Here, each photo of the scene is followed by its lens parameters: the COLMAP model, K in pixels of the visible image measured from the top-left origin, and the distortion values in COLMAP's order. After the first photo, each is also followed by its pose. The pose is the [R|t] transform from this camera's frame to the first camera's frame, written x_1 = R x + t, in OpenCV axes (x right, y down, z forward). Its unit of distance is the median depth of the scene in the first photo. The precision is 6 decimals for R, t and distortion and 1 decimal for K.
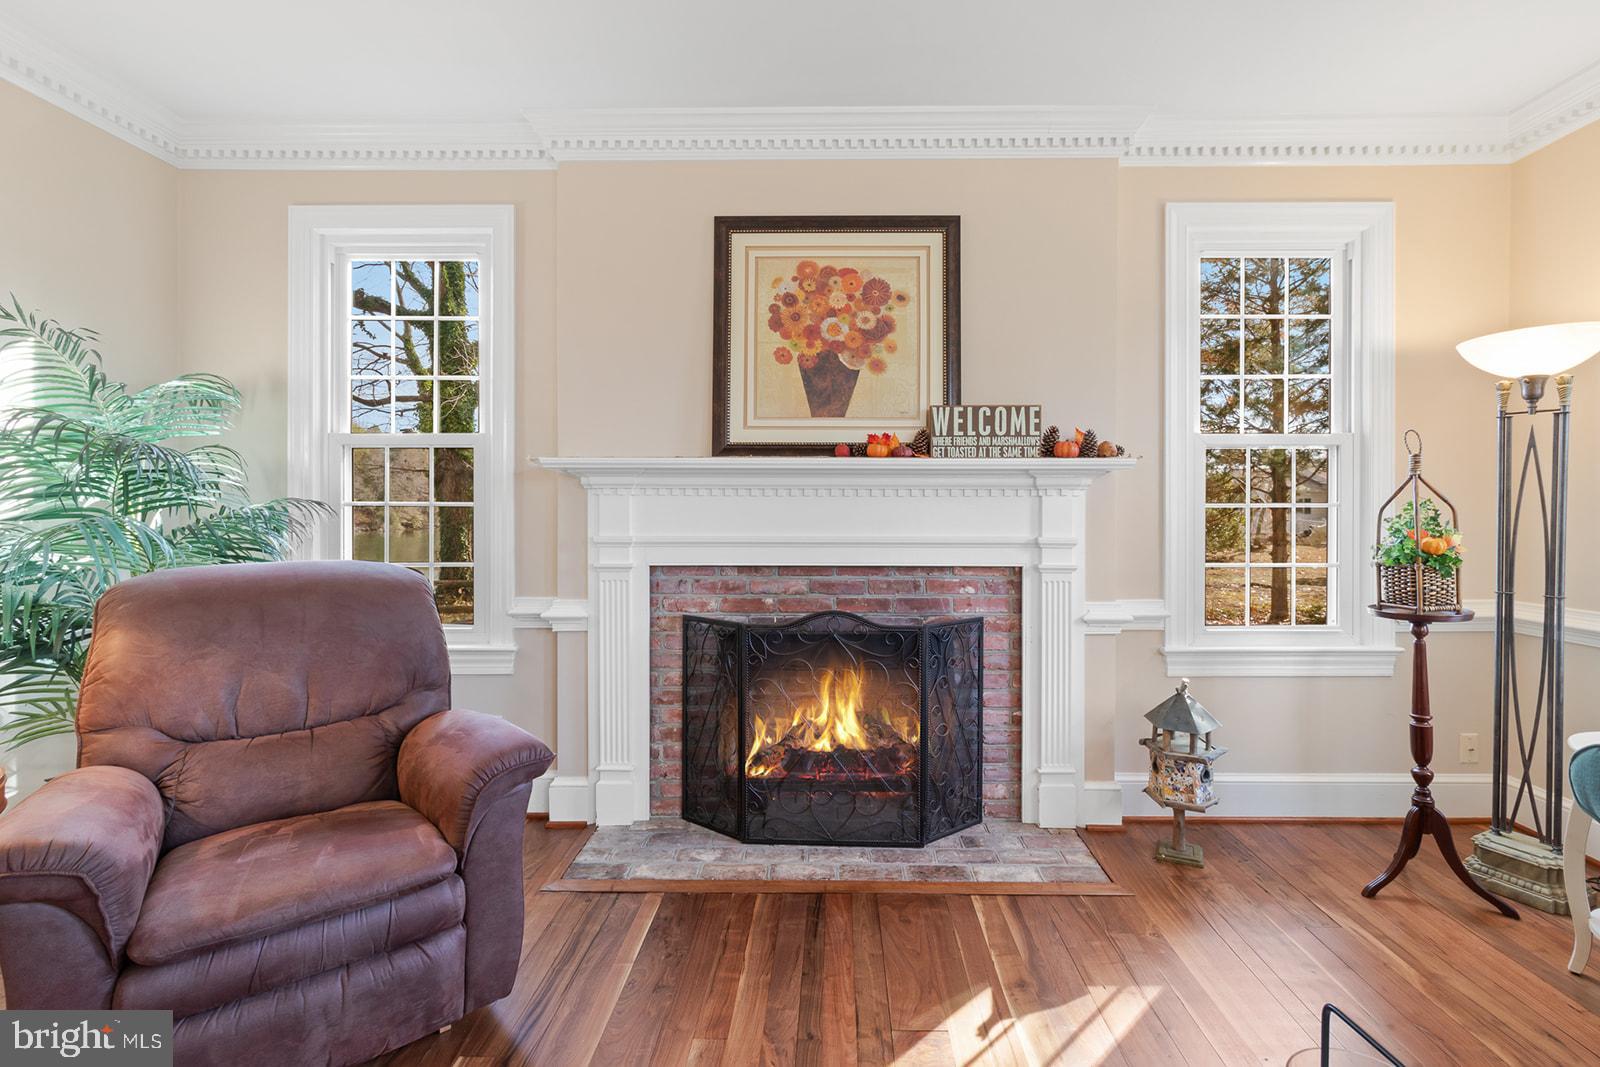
lens RADIAL K [[748.7, 0, 832.1], [0, 748.7, 507.8], [0, 0, 1]] dist [0.003171, -0.000092]
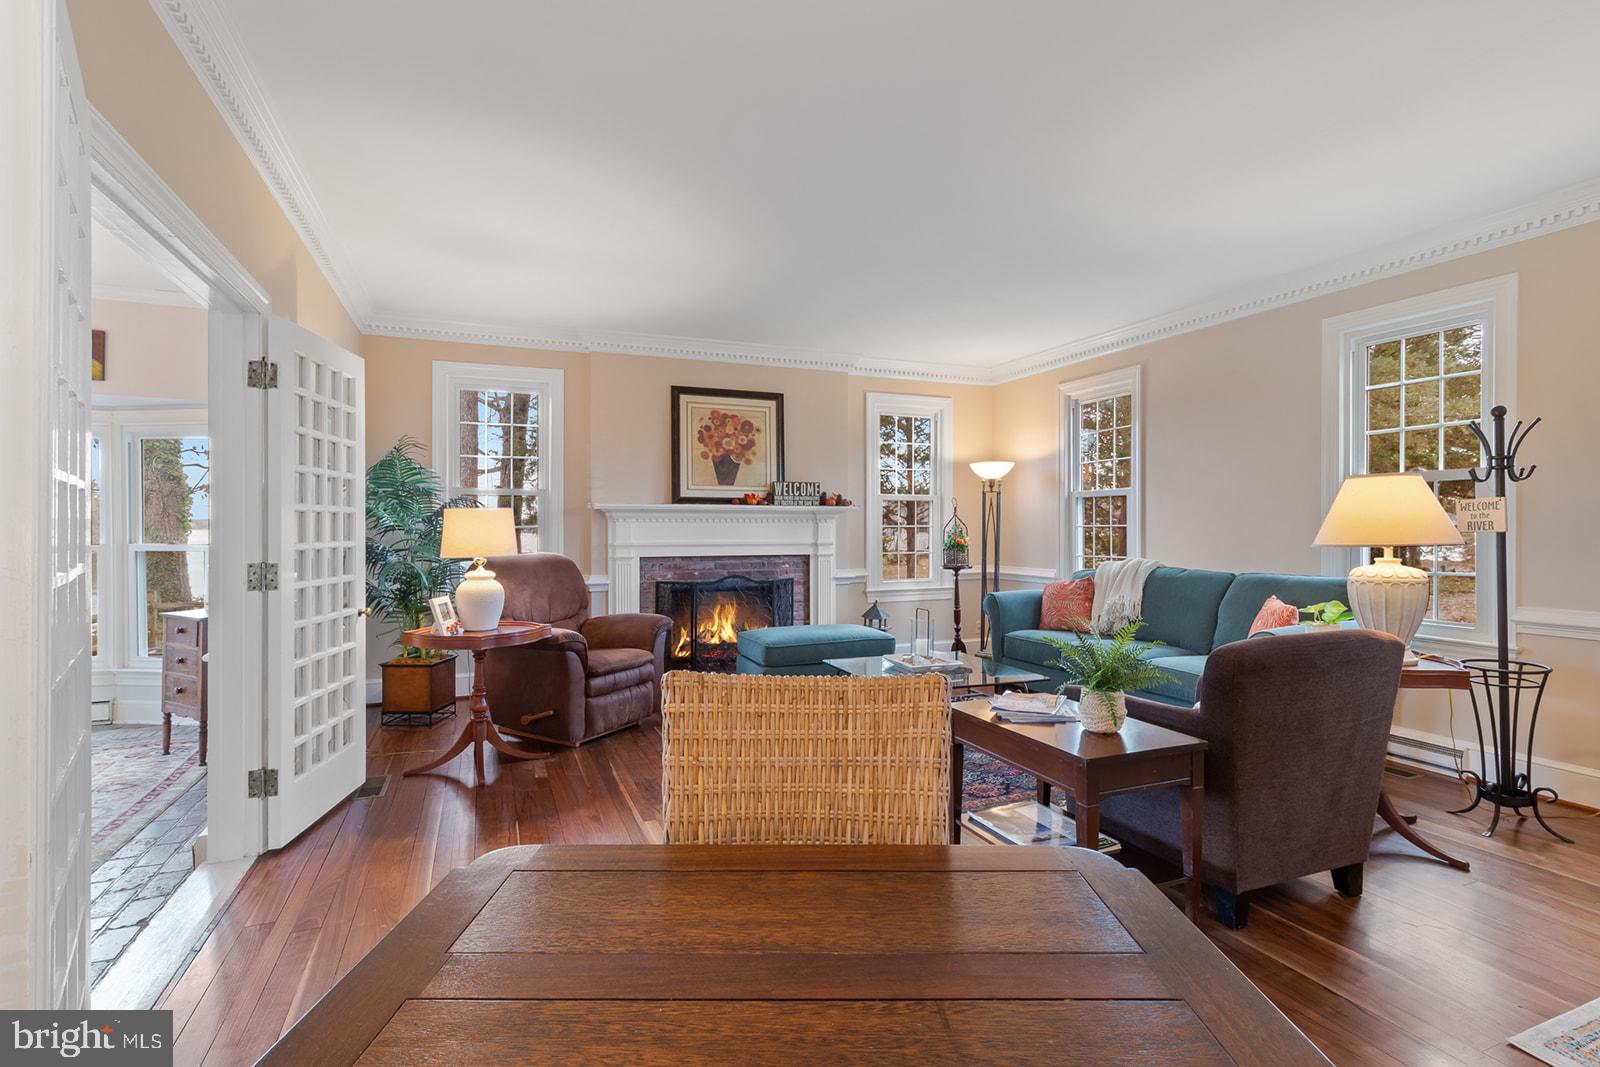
lens RADIAL K [[762.5, 0, 800.0], [0, 762.5, 533.5], [0, 0, 1]] dist [0.000099, 0.000081]
pose [[0.922225, -0.005035, 0.386620, -0.643991], [0.001663, 0.999958, 0.009056, -0.003814], [-0.386649, -0.007709, 0.922195, -1.064841]]
